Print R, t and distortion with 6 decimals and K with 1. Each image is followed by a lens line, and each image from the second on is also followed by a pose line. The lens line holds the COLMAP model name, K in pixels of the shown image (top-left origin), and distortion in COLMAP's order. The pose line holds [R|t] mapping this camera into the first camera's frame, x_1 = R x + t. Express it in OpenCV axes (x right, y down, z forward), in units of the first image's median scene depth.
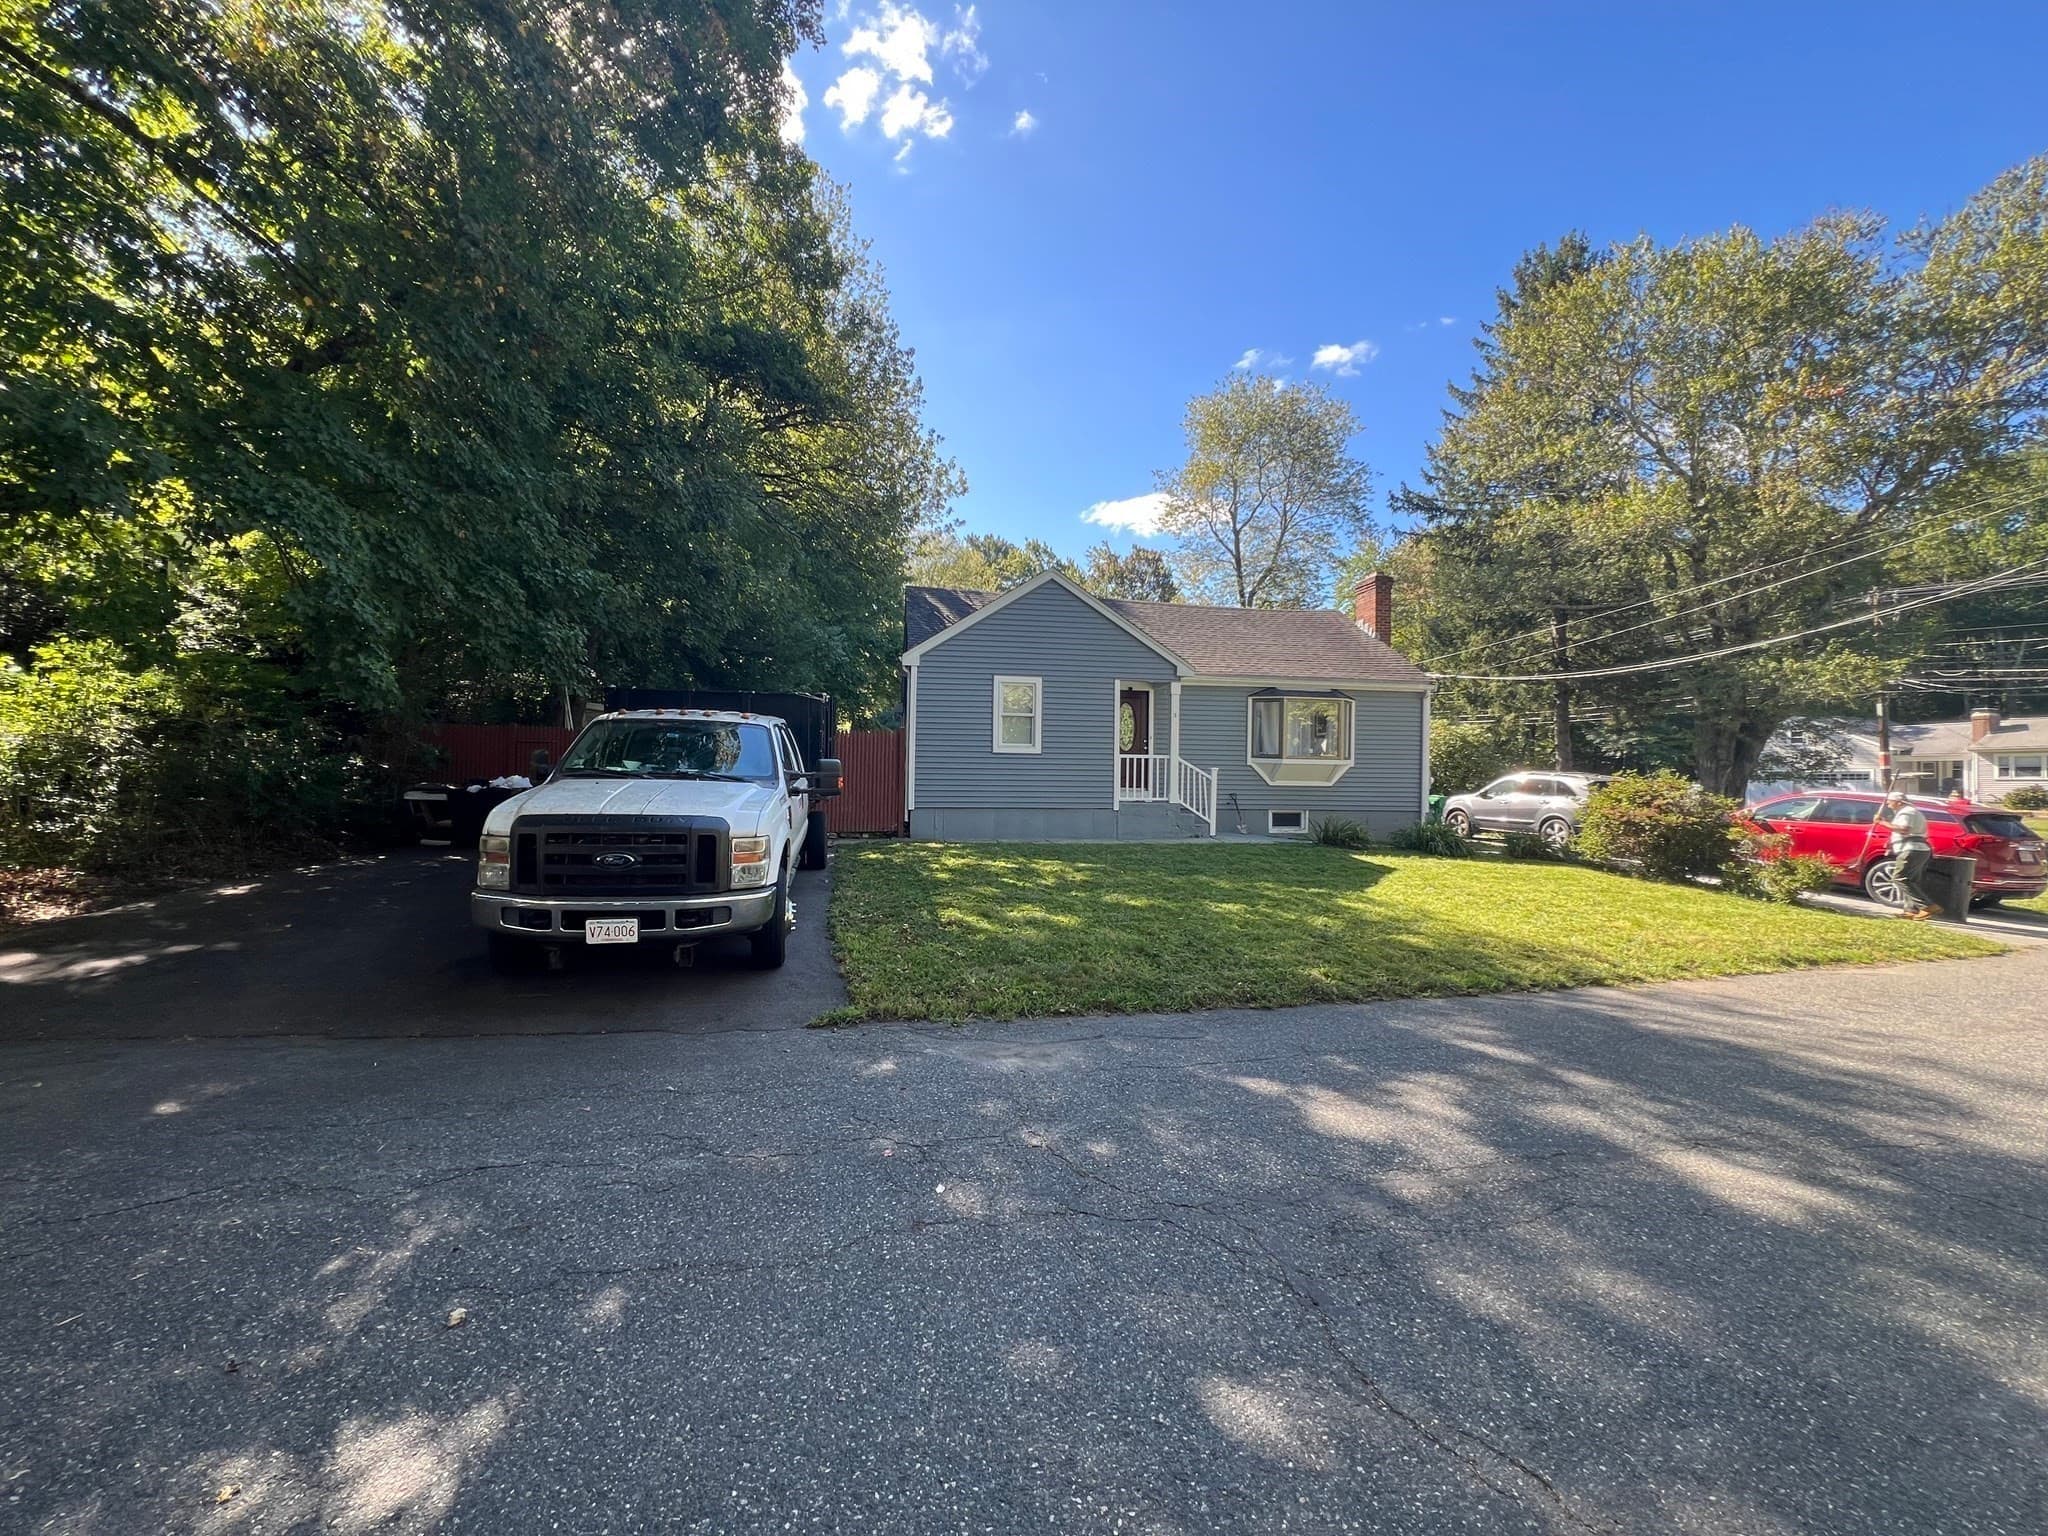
lens RADIAL K [[814.5, 0, 1023.4], [0, 814.5, 769.9], [0, 0, 1]] dist [-0.001703, 0.001079]
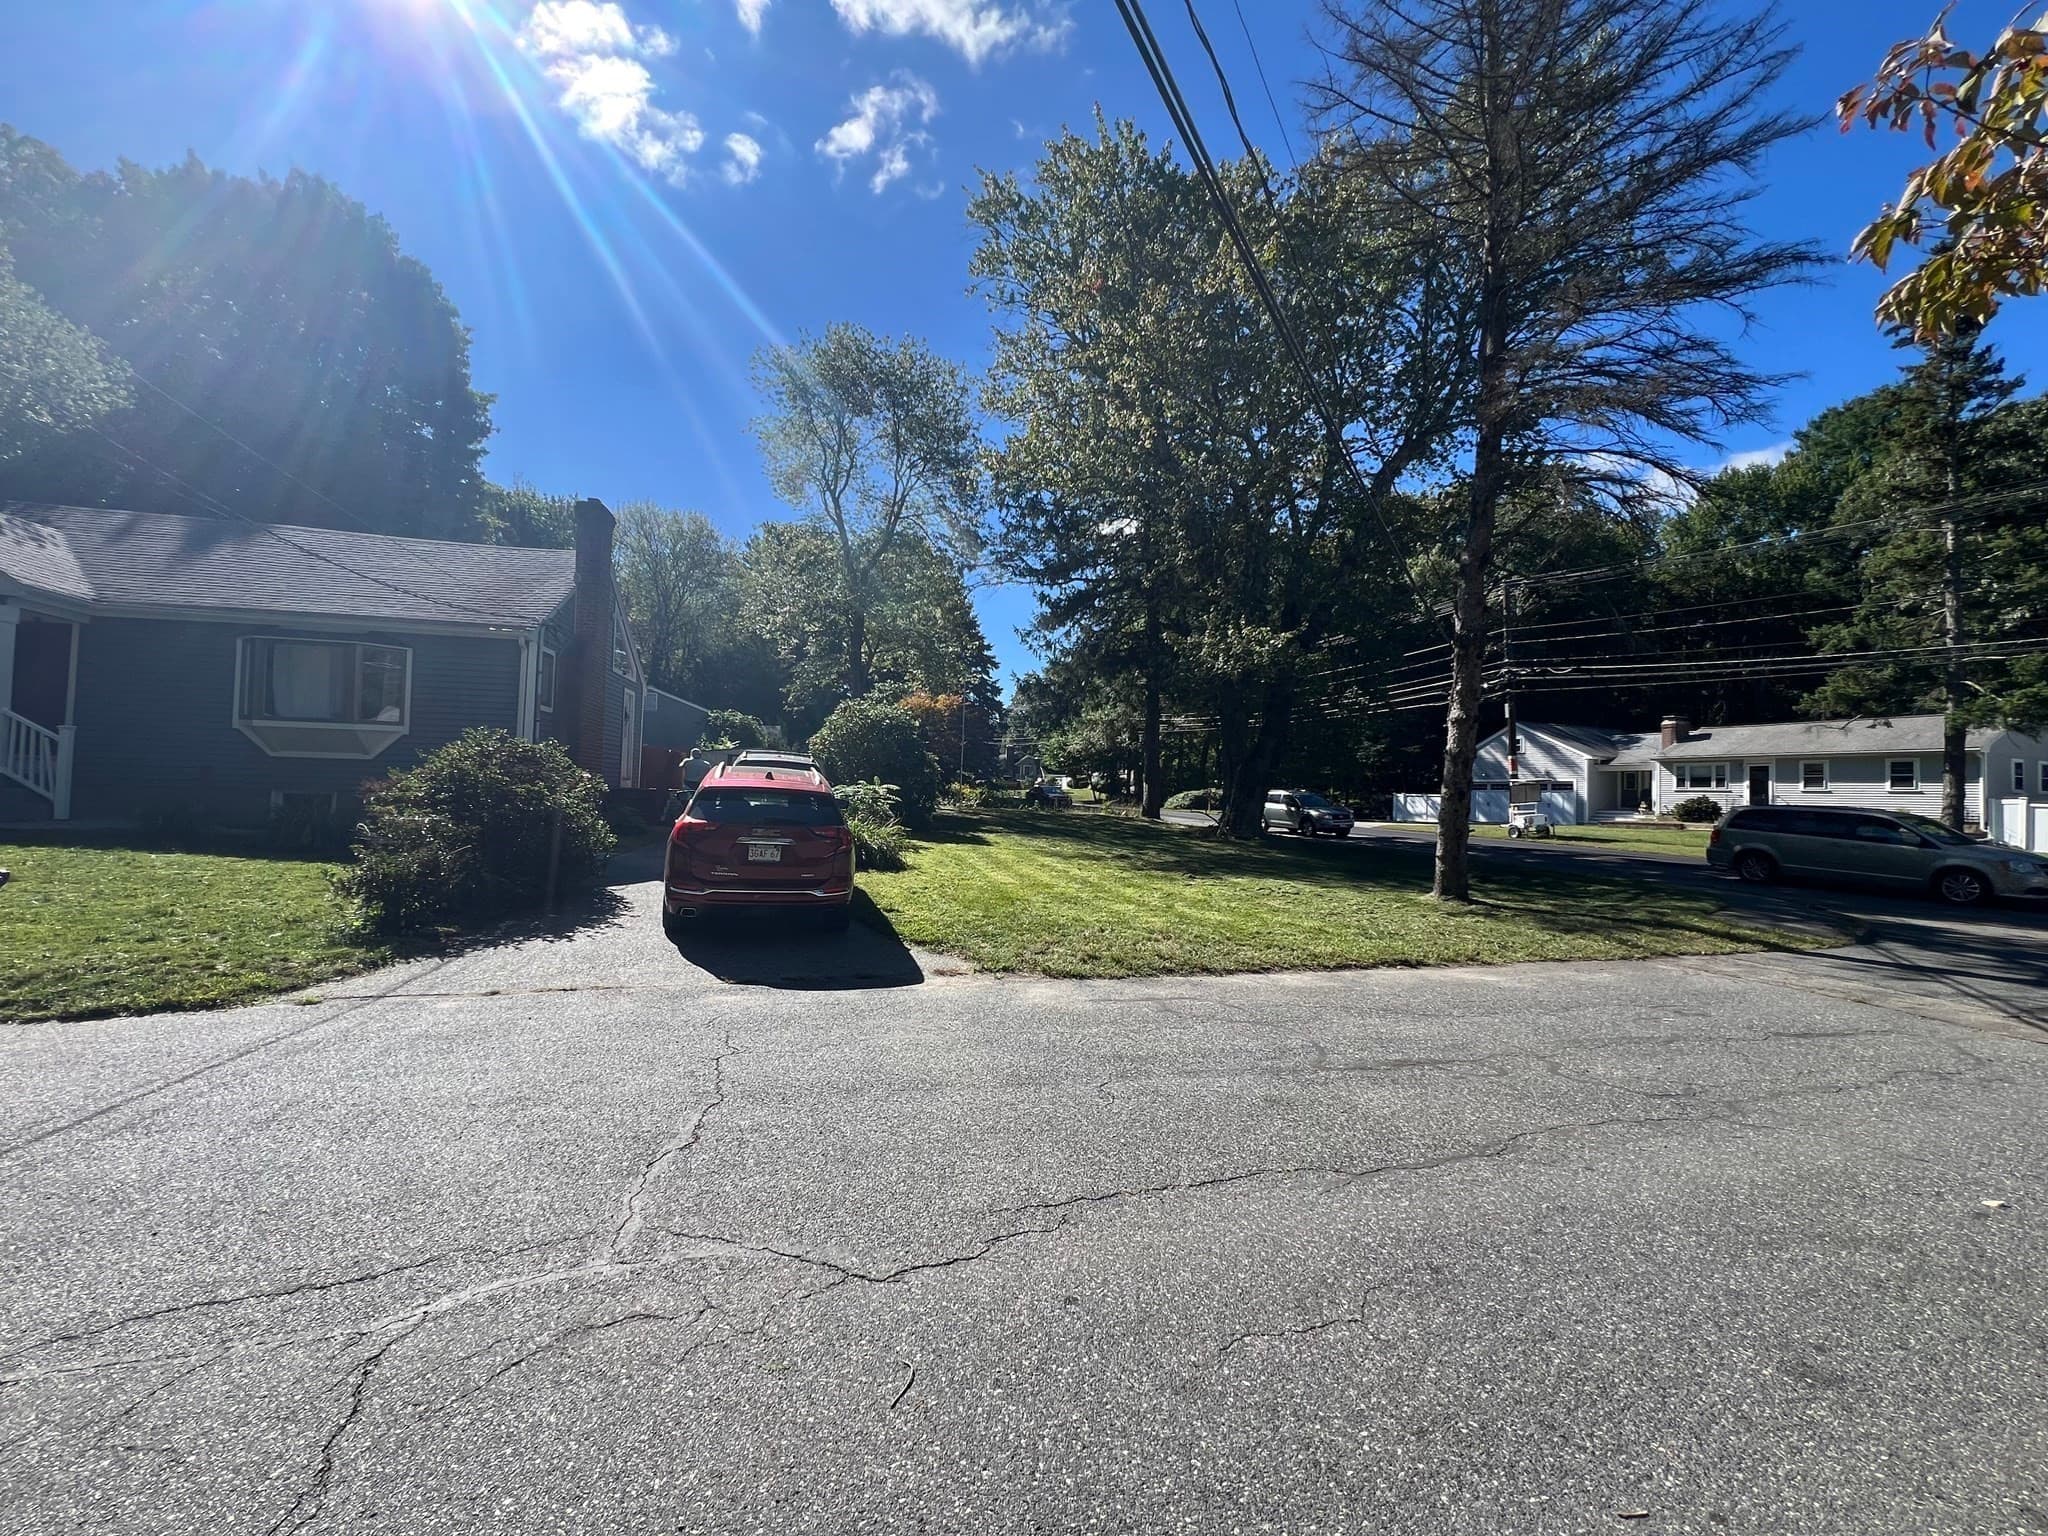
lens RADIAL K [[814.5, 0, 1022.2], [0, 814.5, 773.7], [0, 0, 1]] dist [-0.001703, 0.001079]
pose [[0.998538, 0.016660, 0.051432, 1.156431], [-0.016282, 0.999837, -0.007761, 0.035566], [-0.051552, 0.006912, 0.998646, 0.262313]]
